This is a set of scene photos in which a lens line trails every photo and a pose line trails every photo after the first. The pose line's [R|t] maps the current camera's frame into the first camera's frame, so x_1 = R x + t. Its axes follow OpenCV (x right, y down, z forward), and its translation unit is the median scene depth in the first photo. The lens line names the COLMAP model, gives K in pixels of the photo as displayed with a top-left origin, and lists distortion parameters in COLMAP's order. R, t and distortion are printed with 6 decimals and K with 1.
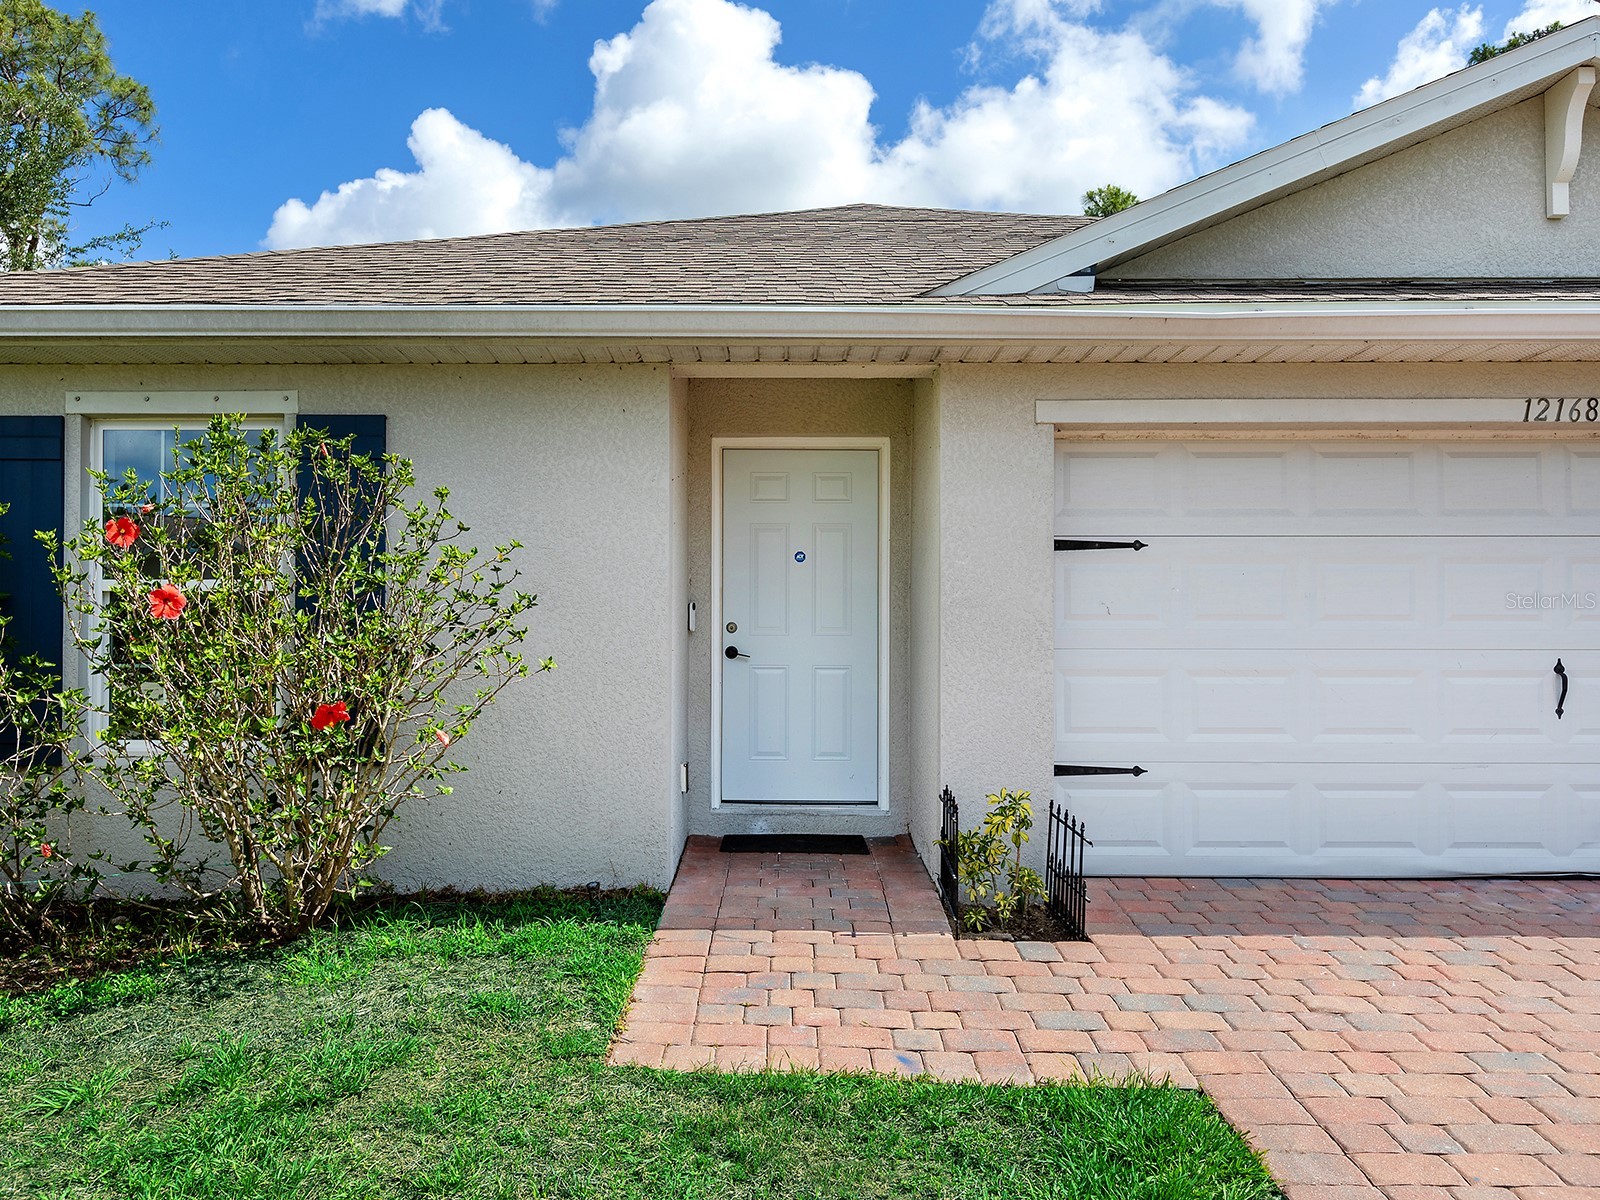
lens RADIAL K [[1173.9, 0, 773.2], [0, 1173.9, 602.3], [0, 0, 1]] dist [0.009300, -0.003117]
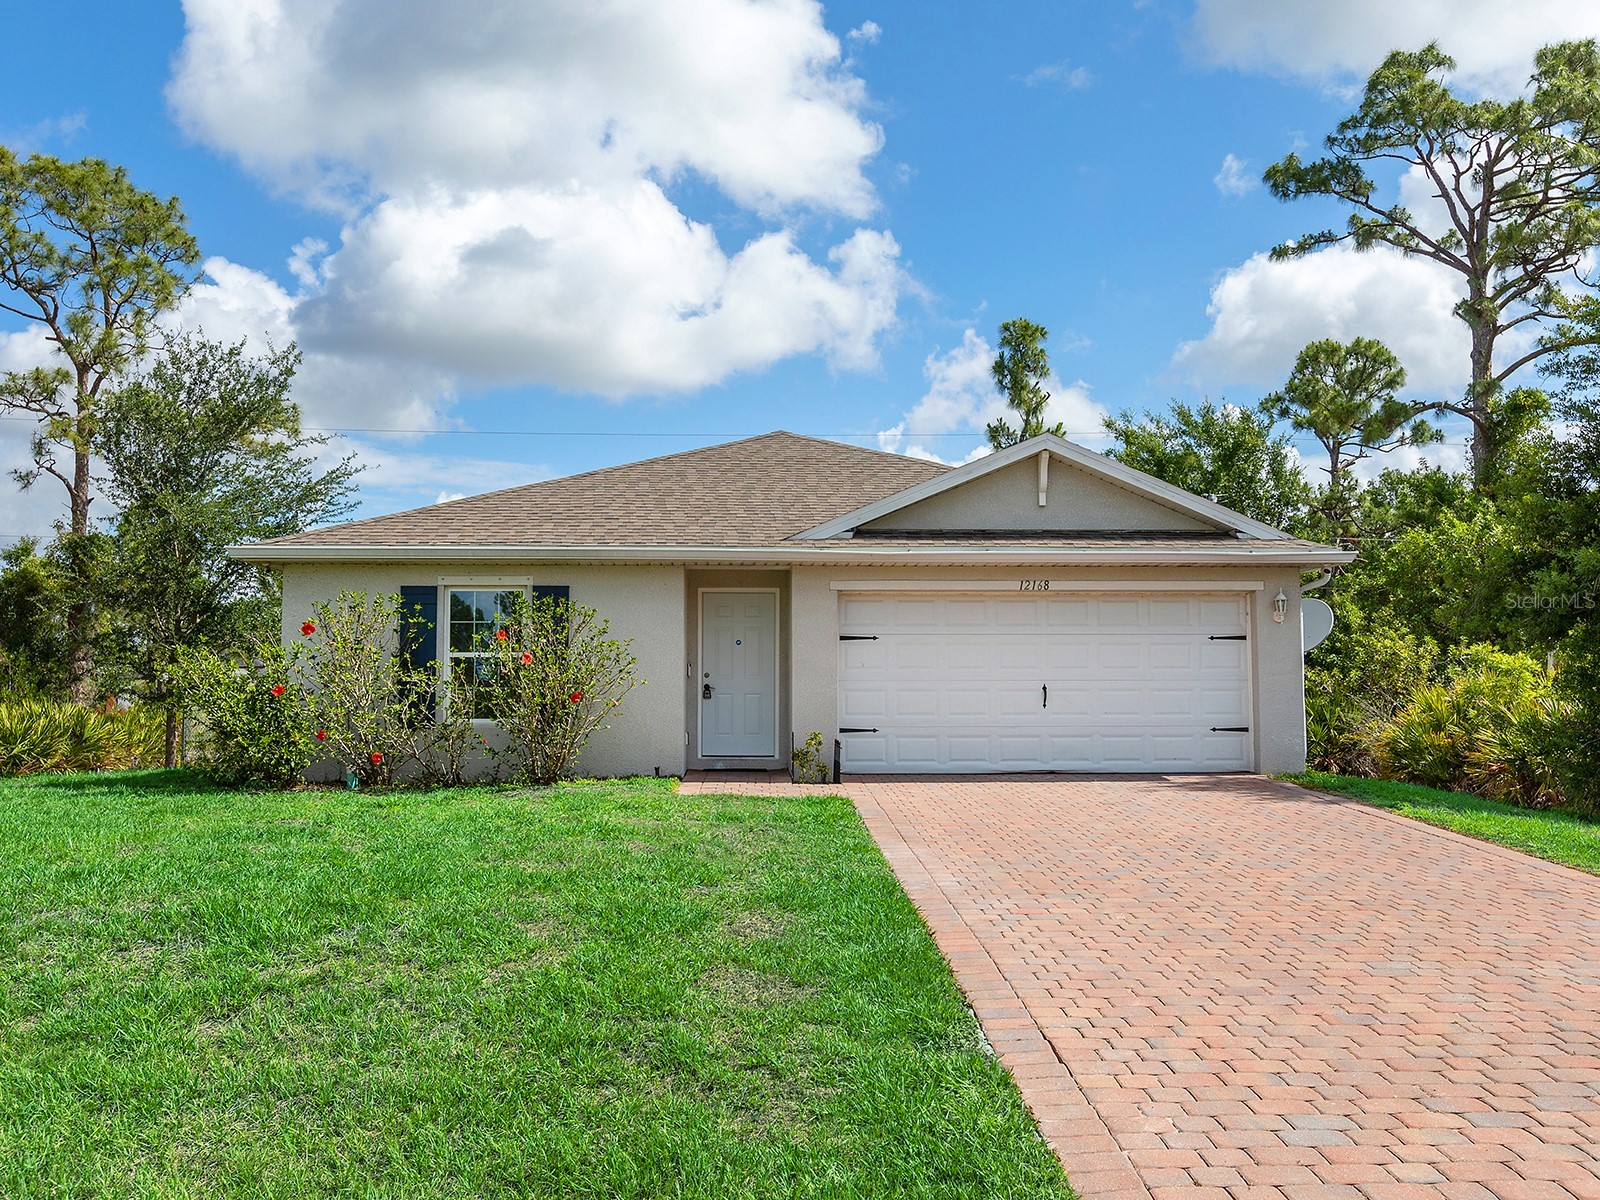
lens RADIAL K [[1334.7, 0, 799.7], [0, 1334.7, 628.7], [0, 0, 1]] dist [0.003138, -0.001994]
pose [[0.998654, 0.000314, 0.051866, 0.009921], [0.002148, 0.998874, -0.047395, 0.063439], [-0.051822, 0.047442, 0.997529, -1.771096]]
